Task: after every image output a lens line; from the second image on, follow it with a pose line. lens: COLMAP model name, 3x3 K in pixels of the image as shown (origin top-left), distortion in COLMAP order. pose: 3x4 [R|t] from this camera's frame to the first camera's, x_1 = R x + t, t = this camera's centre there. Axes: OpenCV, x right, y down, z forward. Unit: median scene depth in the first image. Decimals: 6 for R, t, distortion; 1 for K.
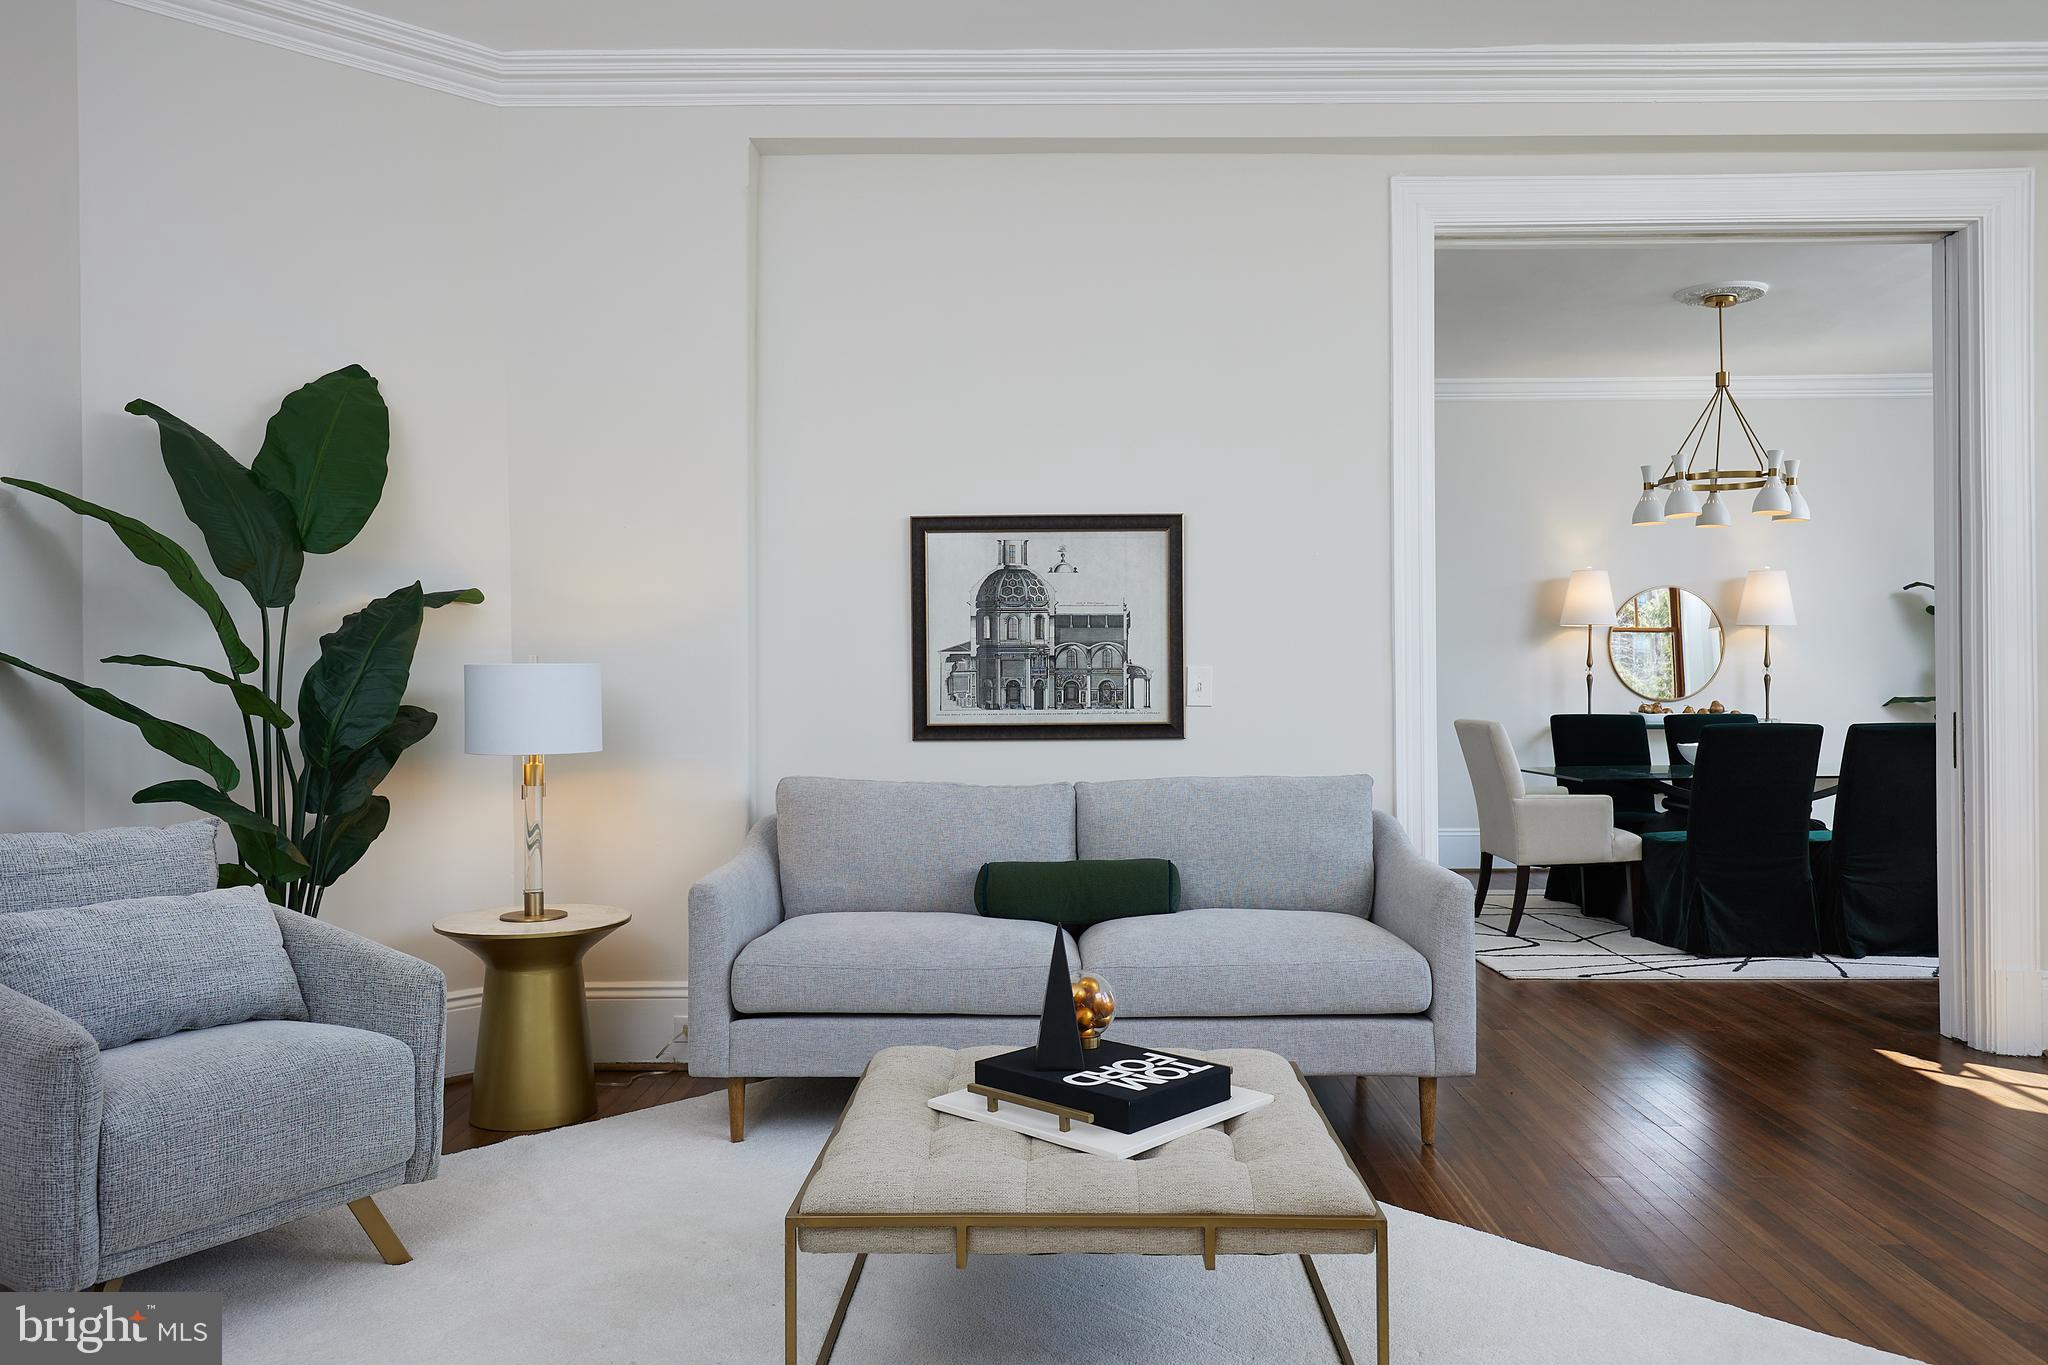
lens RADIAL K [[1463.1, 0, 1021.6], [0, 1463.1, 677.9], [0, 0, 1]] dist [0.013065, -0.009182]
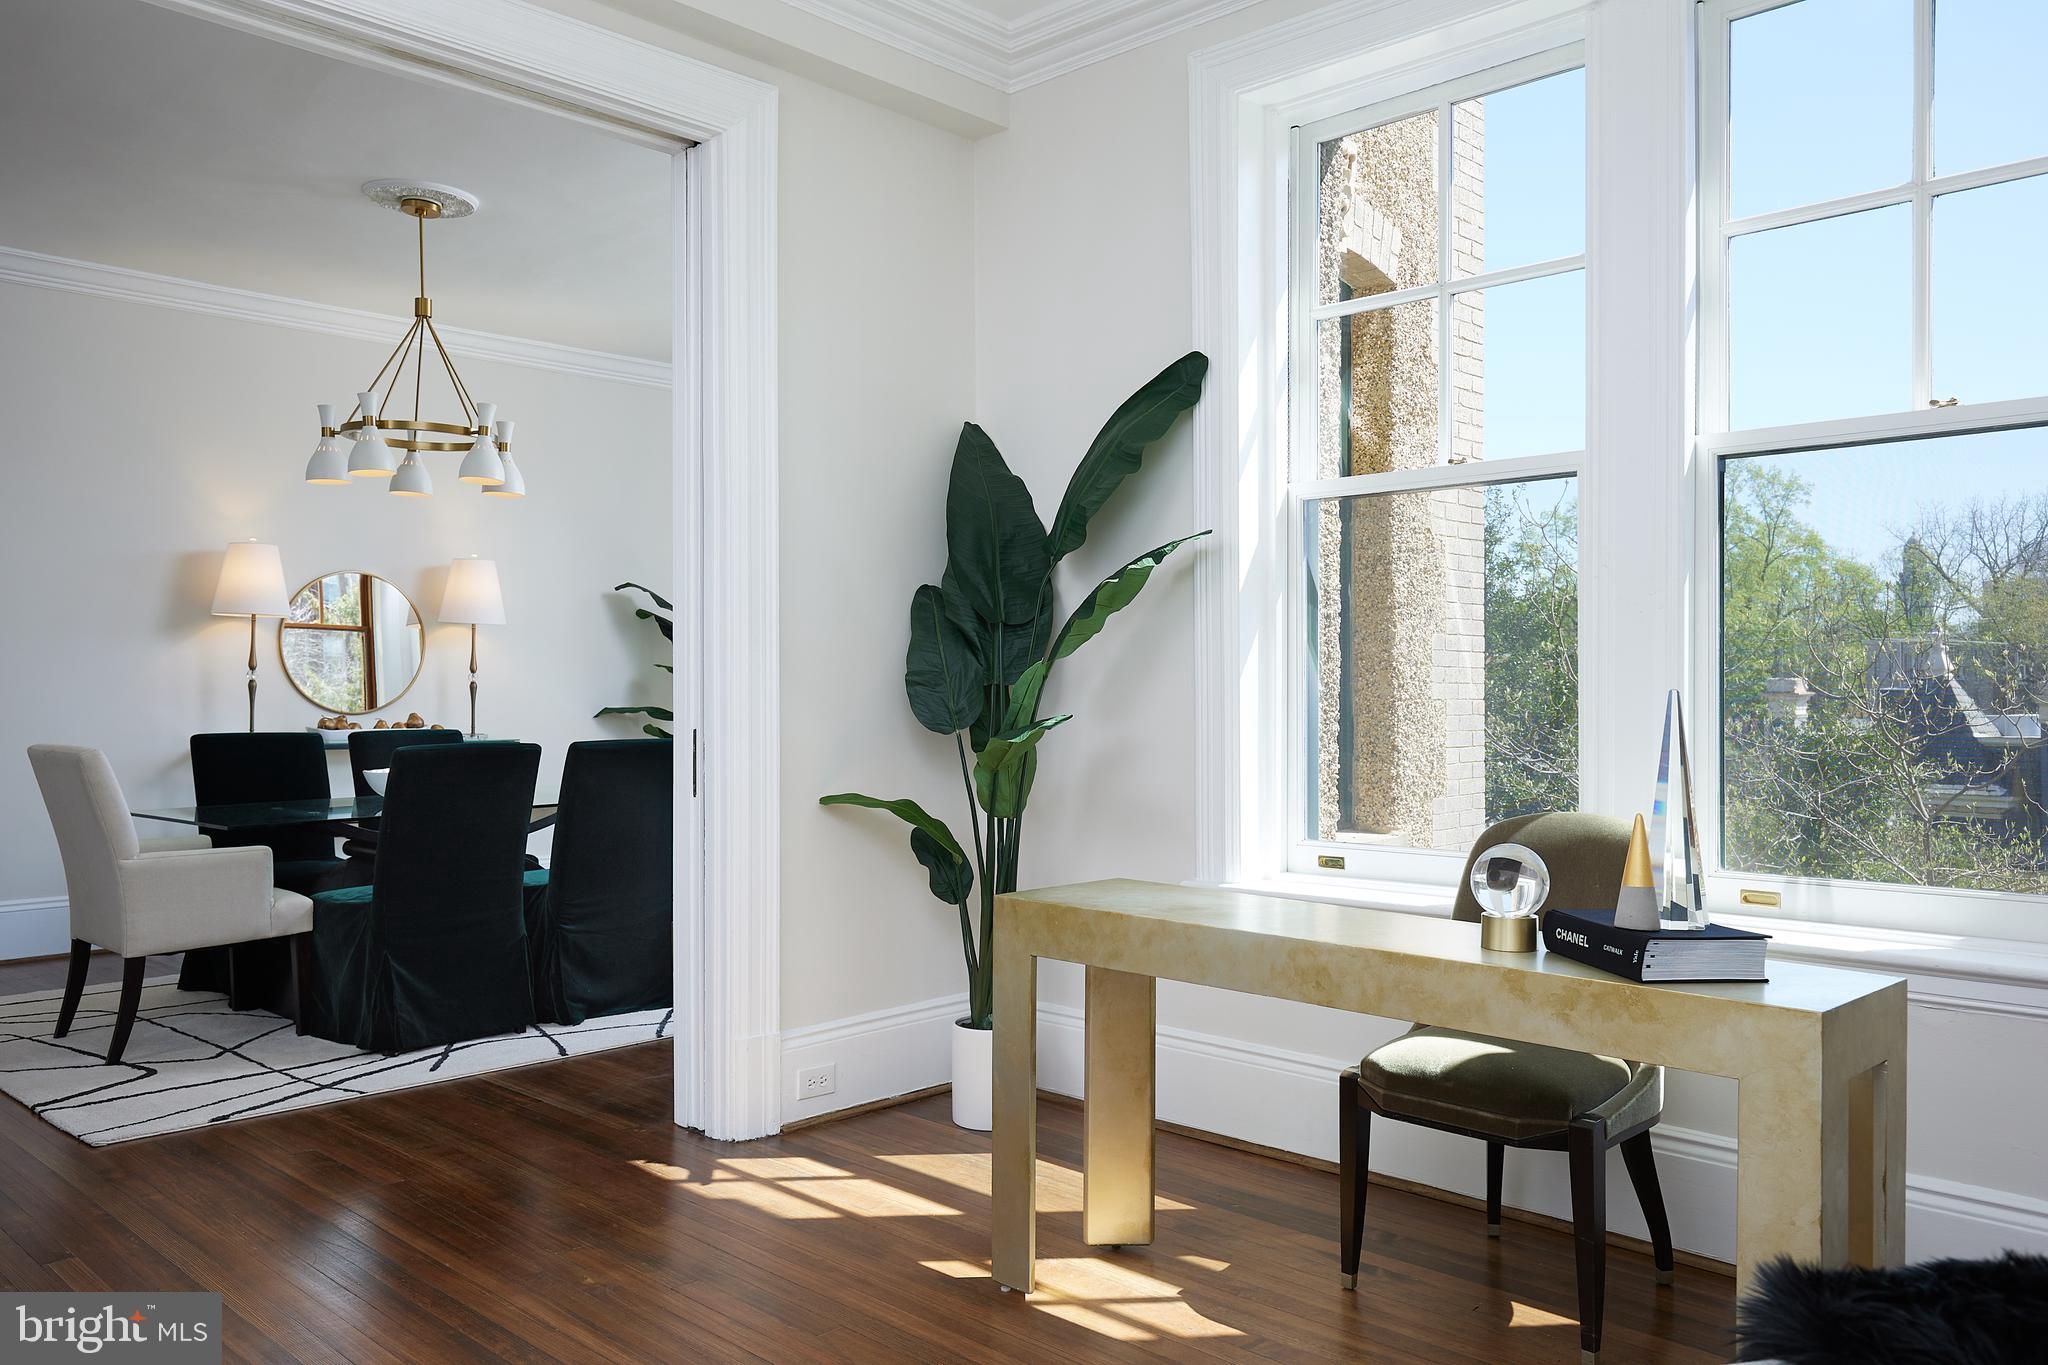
lens RADIAL K [[1528.7, 0, 1029.6], [0, 1528.7, 677.3], [0, 0, 1]] dist [0.007477, 0.017383]
pose [[0.680989, 0.008774, 0.732241, 0.111048], [-0.004728, 0.999960, -0.007585, 0.000500], [-0.732279, 0.001703, 0.681003, 0.227056]]
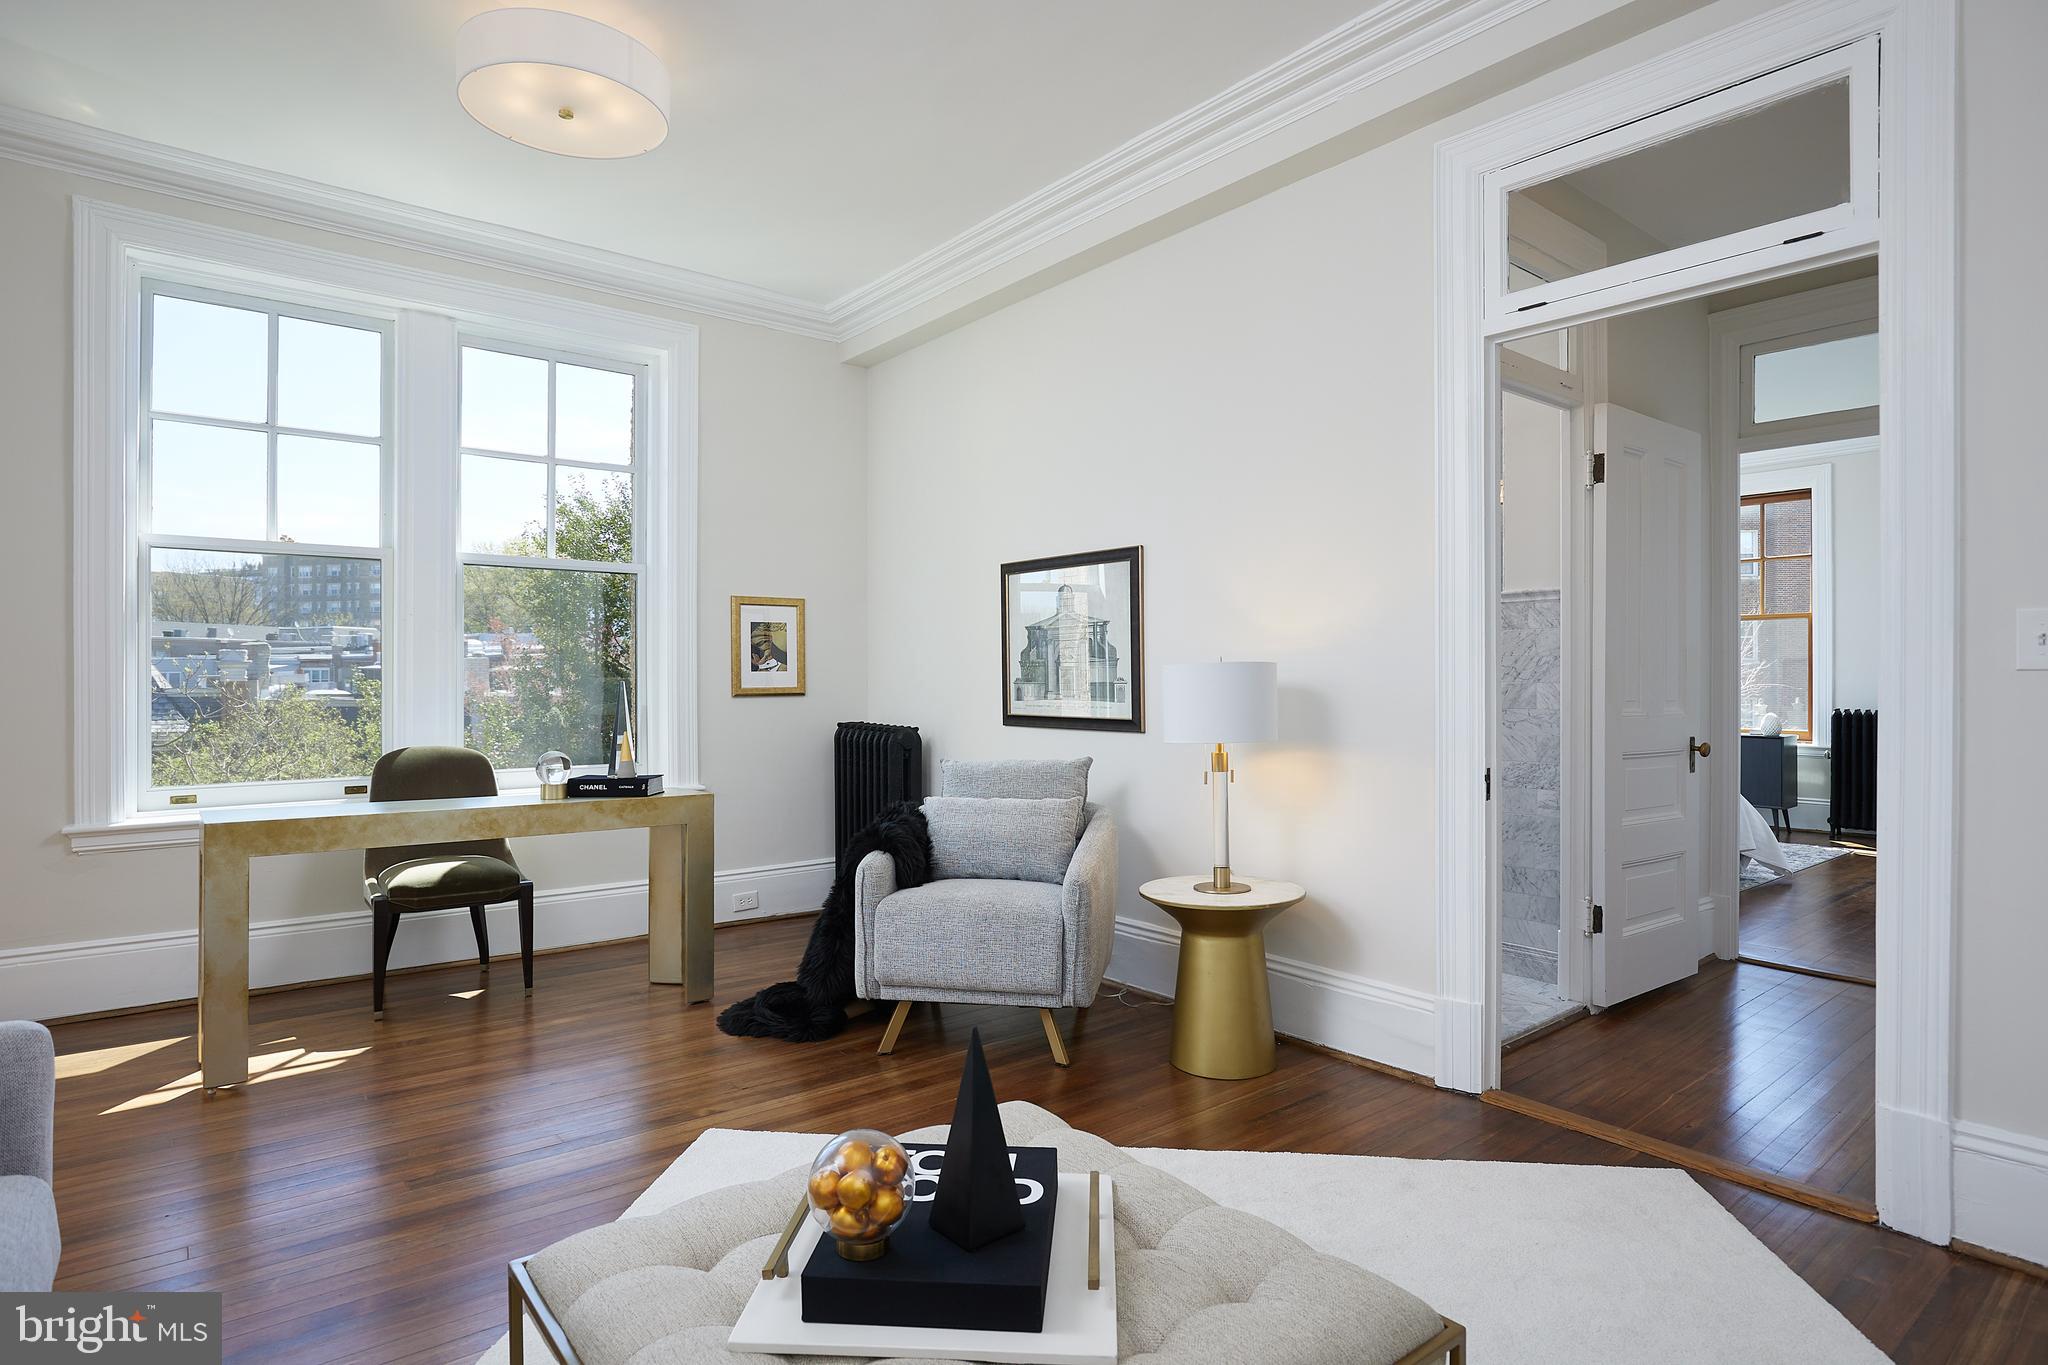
lens RADIAL K [[1111.4, 0, 1028.0], [0, 1111.4, 677.5], [0, 0, 1]] dist [-0.017616, 0.002233]
pose [[-0.656436, 0.007174, 0.754347, -0.186800], [-0.000090, 0.999954, -0.009589, 0.005098], [-0.754382, -0.006363, -0.656405, 0.648585]]
